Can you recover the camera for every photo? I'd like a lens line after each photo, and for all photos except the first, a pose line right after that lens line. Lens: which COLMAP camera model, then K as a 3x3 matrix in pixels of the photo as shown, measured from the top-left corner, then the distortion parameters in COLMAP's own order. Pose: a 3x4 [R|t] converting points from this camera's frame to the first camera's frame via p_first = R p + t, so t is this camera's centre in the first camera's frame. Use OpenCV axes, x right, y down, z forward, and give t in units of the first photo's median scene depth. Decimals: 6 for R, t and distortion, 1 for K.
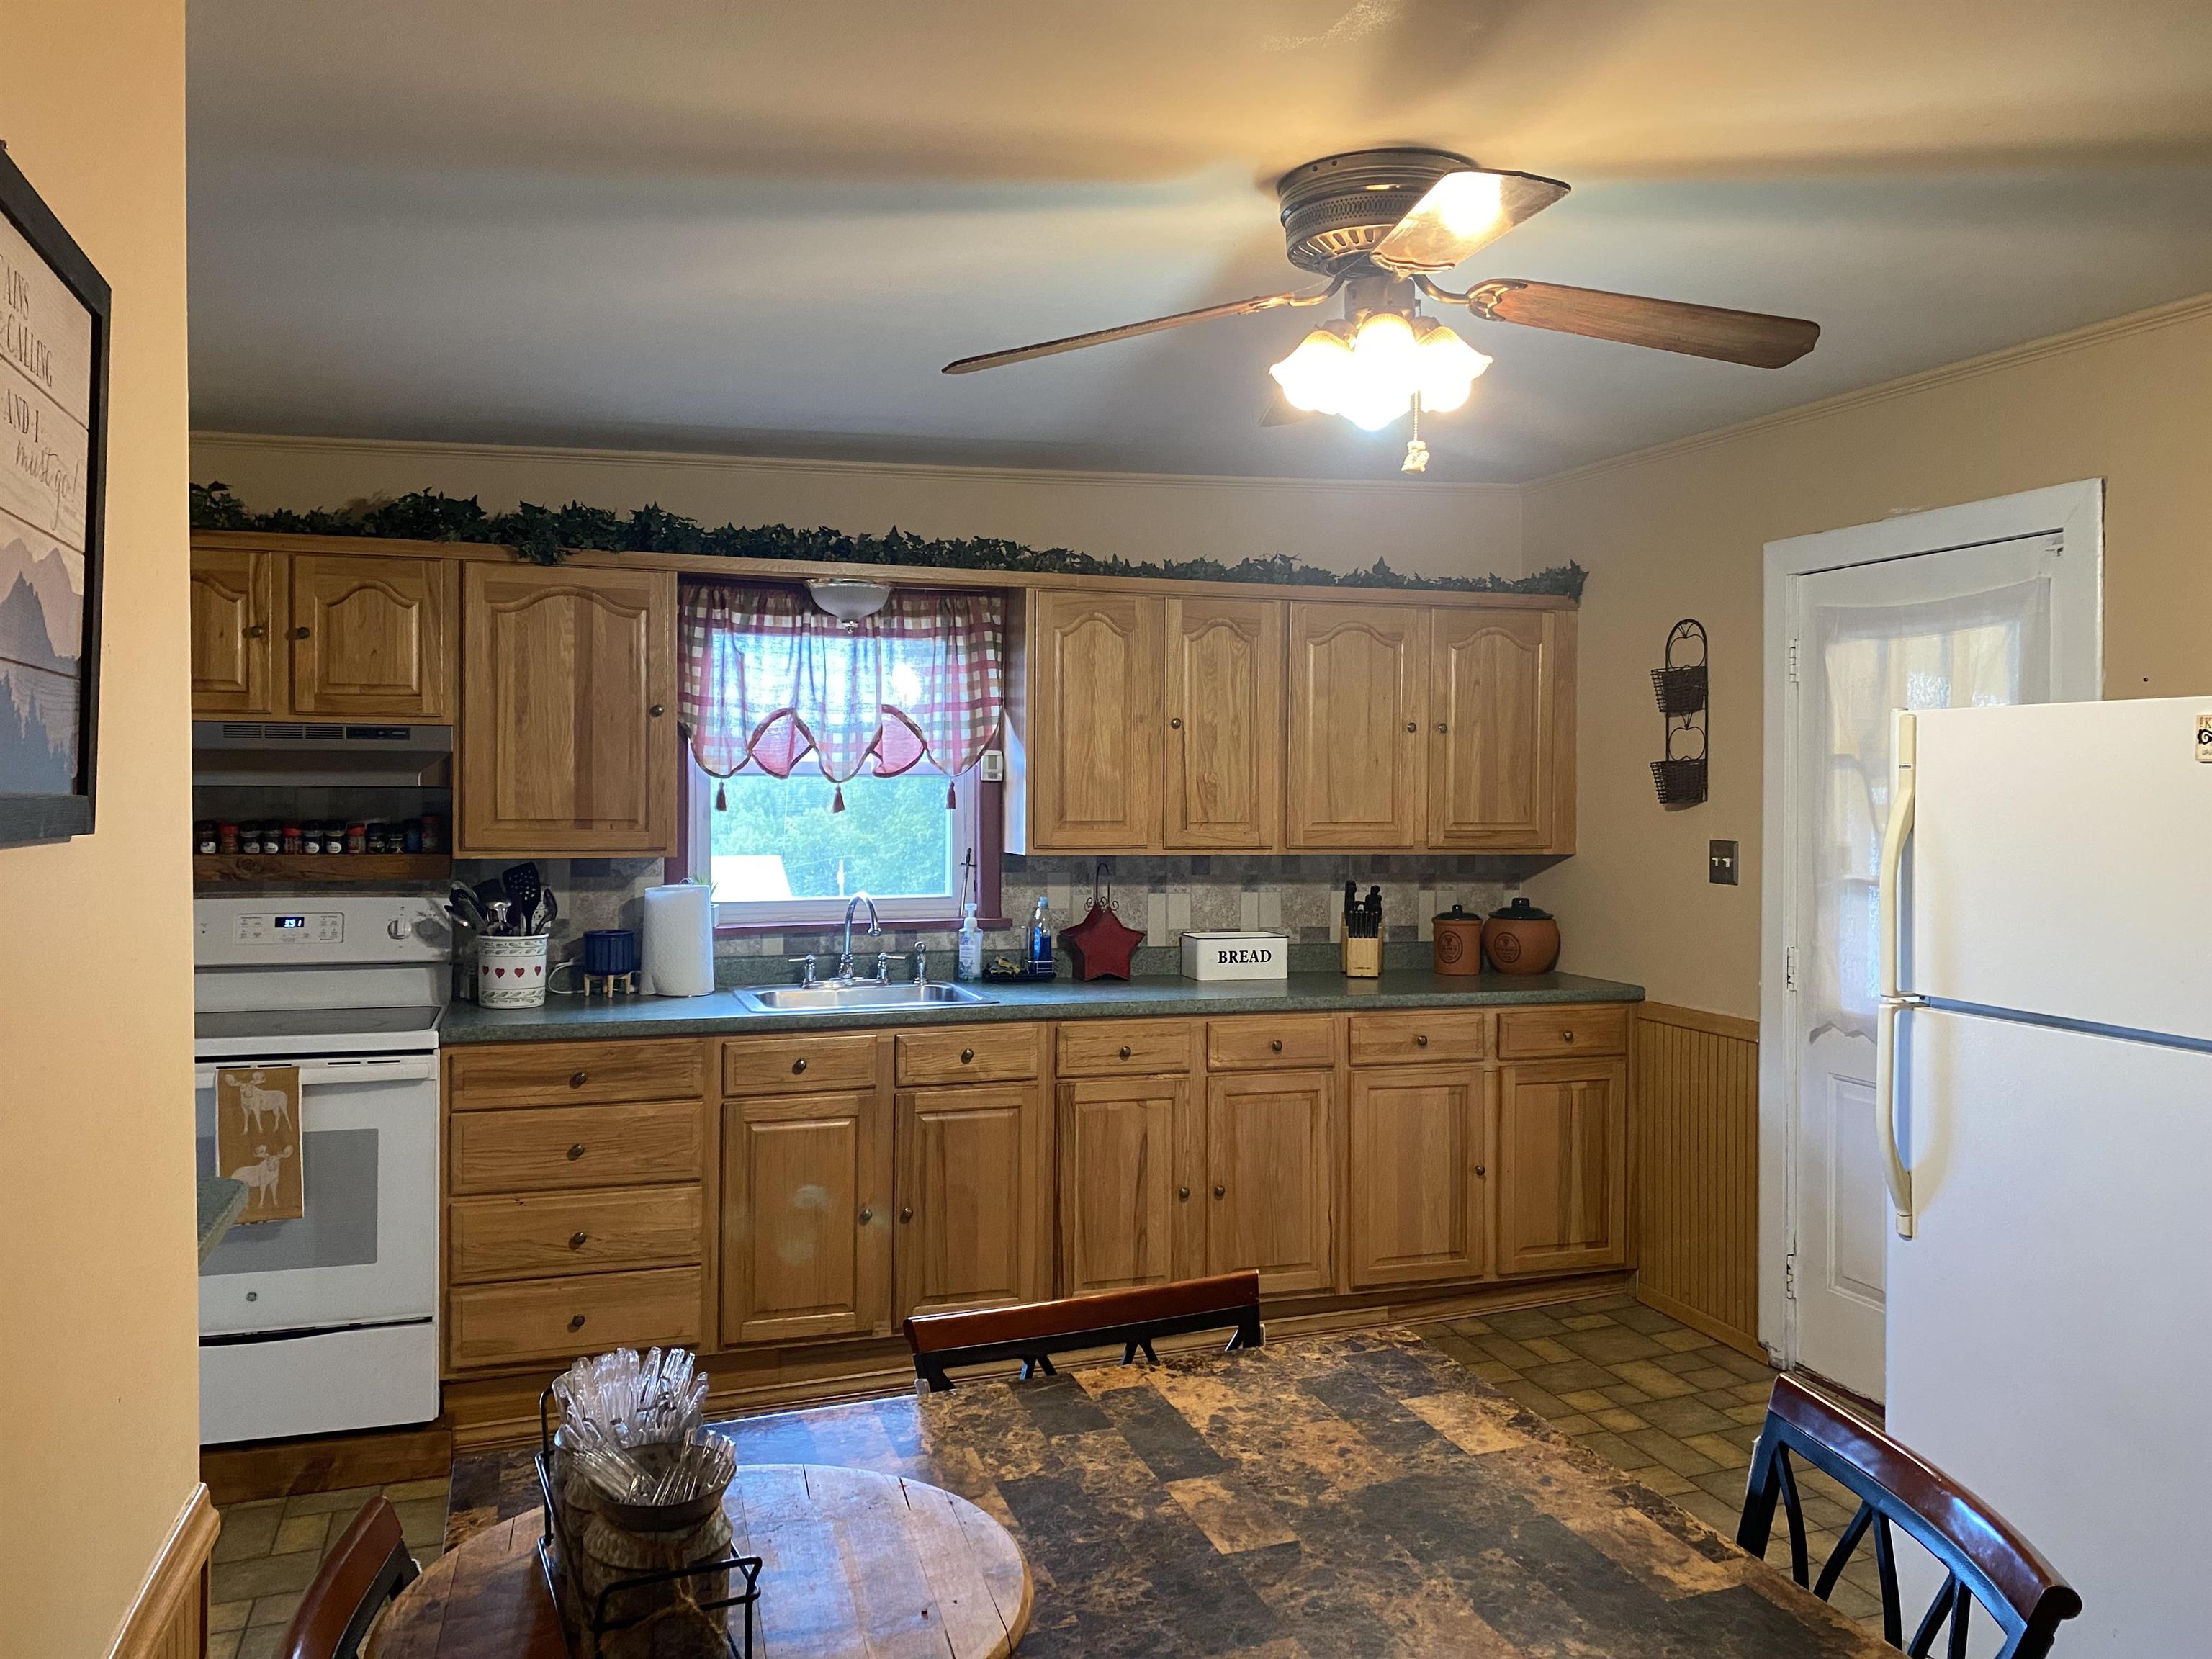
lens RADIAL K [[1677.0, 0, 1098.9], [0, 1677.0, 821.3], [0, 0, 1]] dist [0.044257, -0.049484]
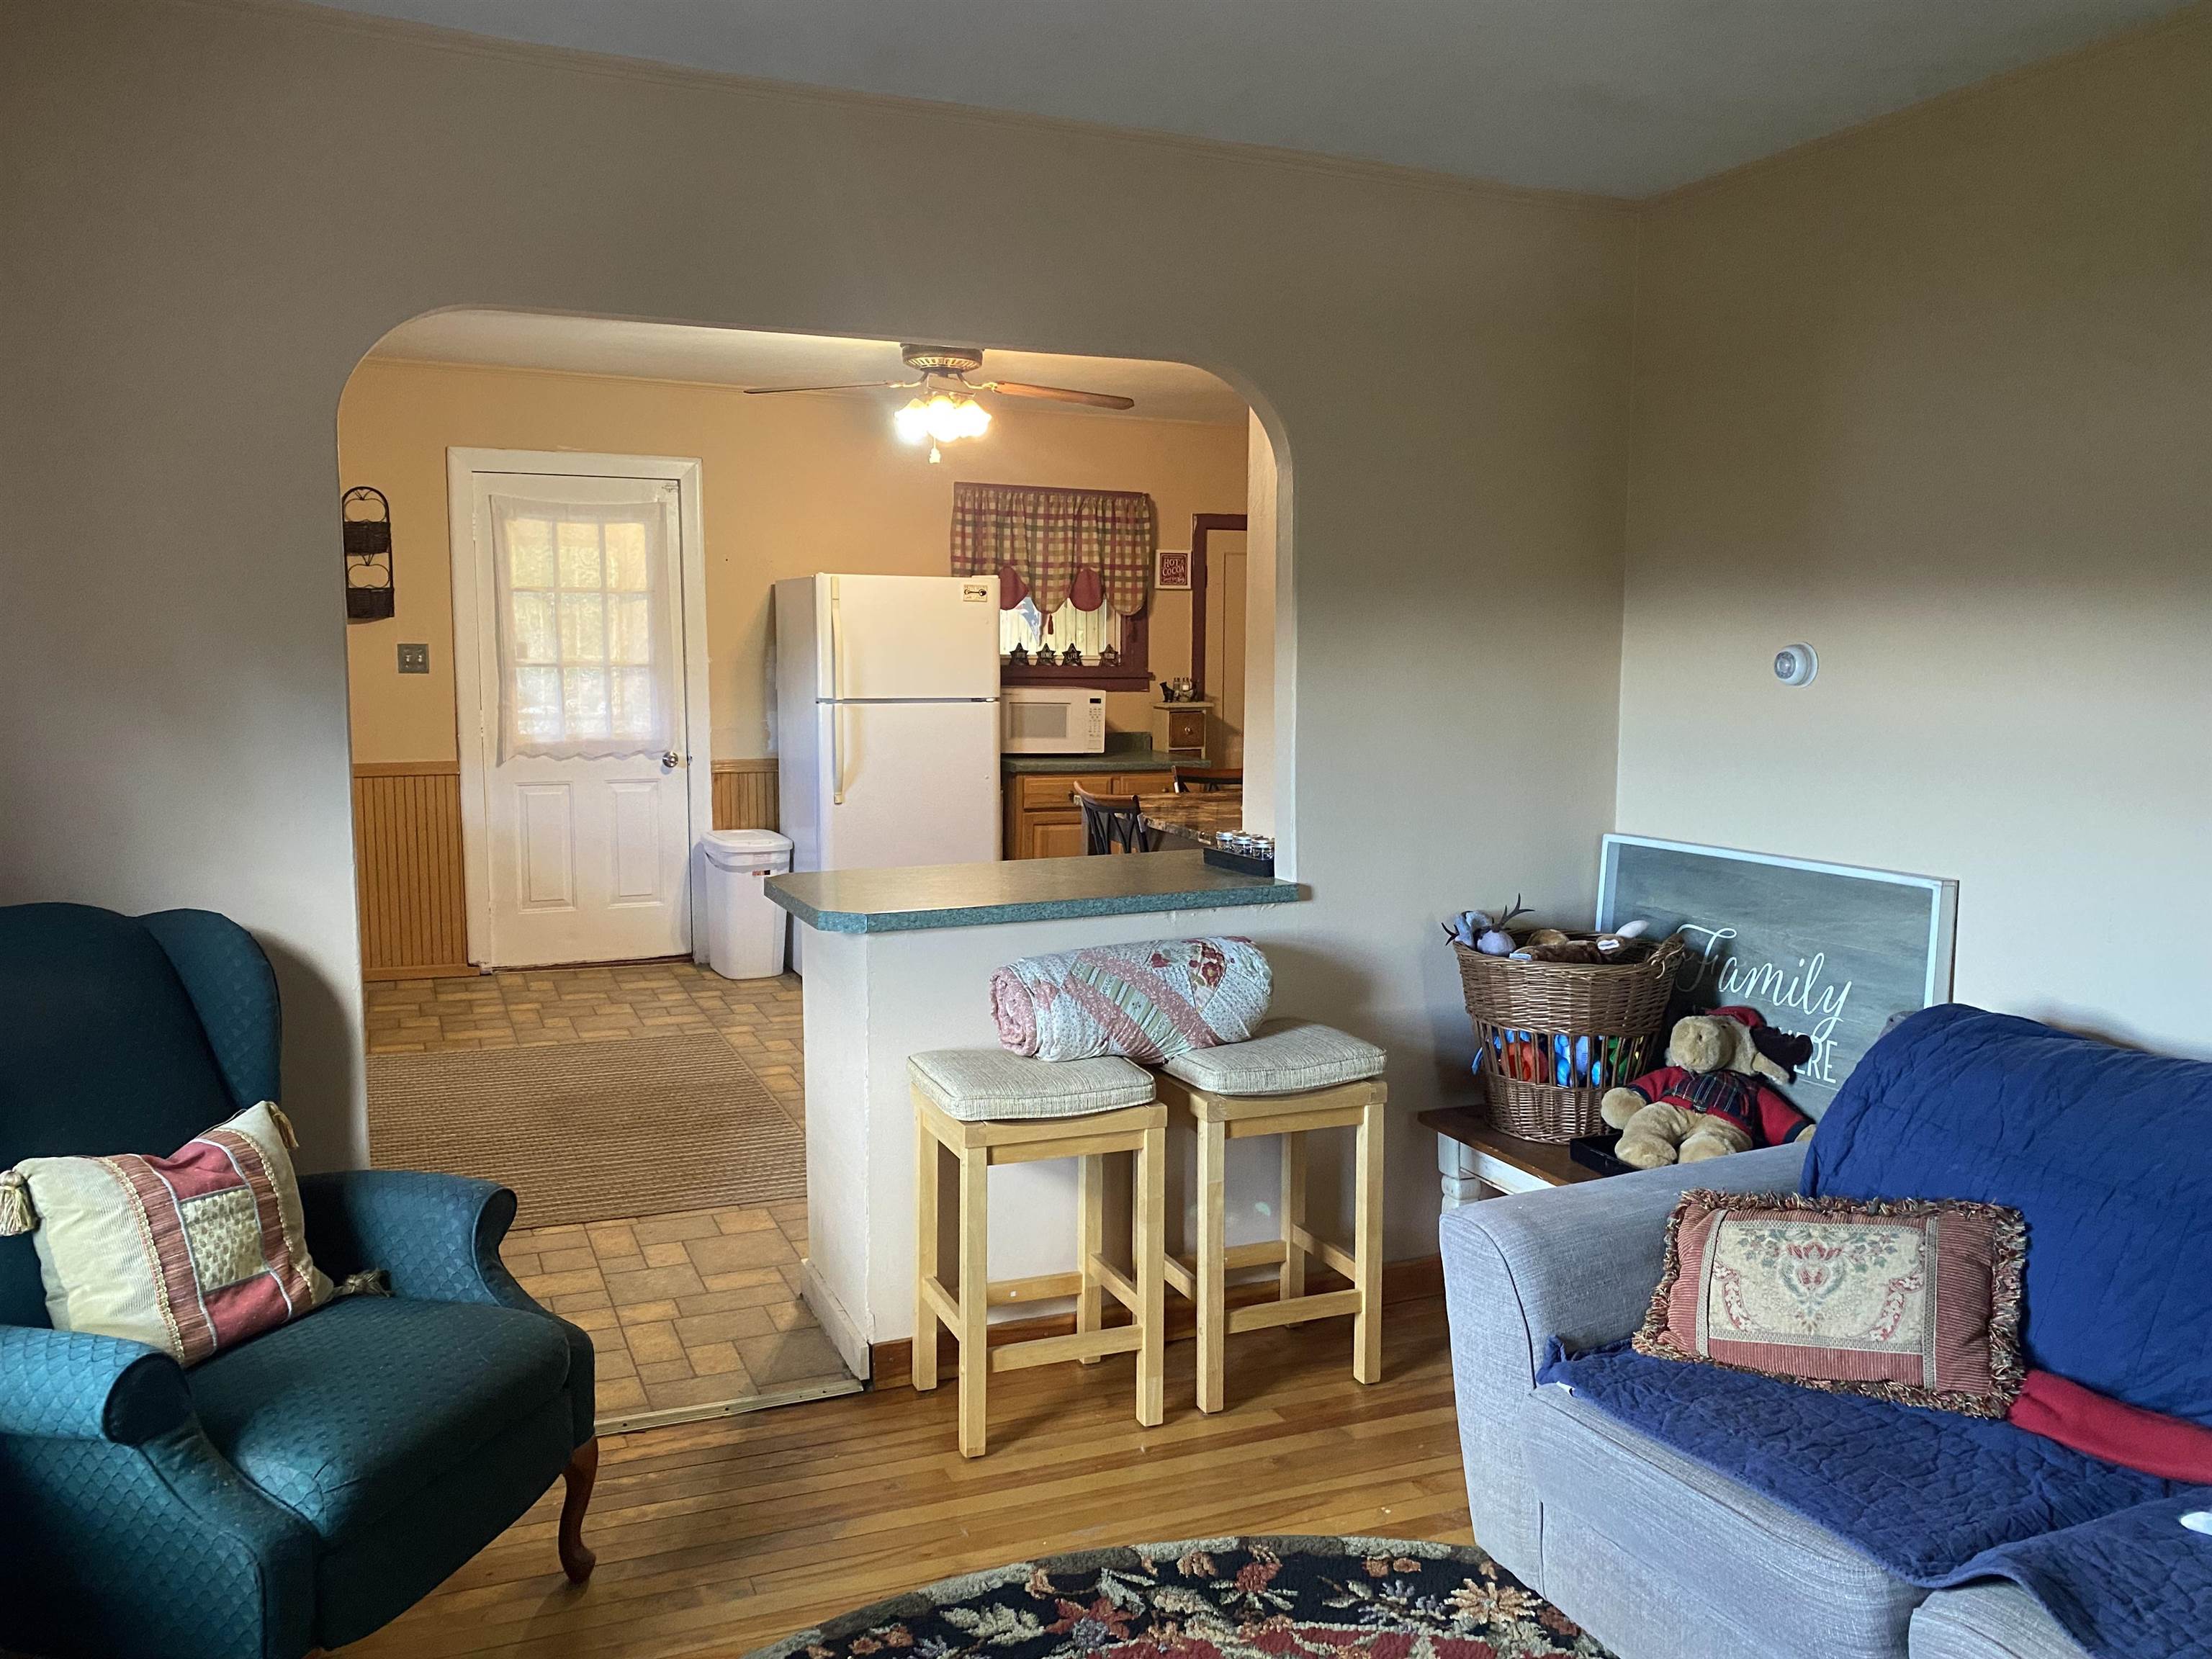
lens RADIAL K [[1677.0, 0, 1109.5], [0, 1677.0, 831.9], [0, 0, 1]] dist [0.044257, -0.049484]
pose [[-0.056339, -0.112769, 0.992023, -2.446854], [0.020219, 0.993268, 0.114059, 0.039878], [-0.998207, 0.026484, -0.053680, 1.006390]]
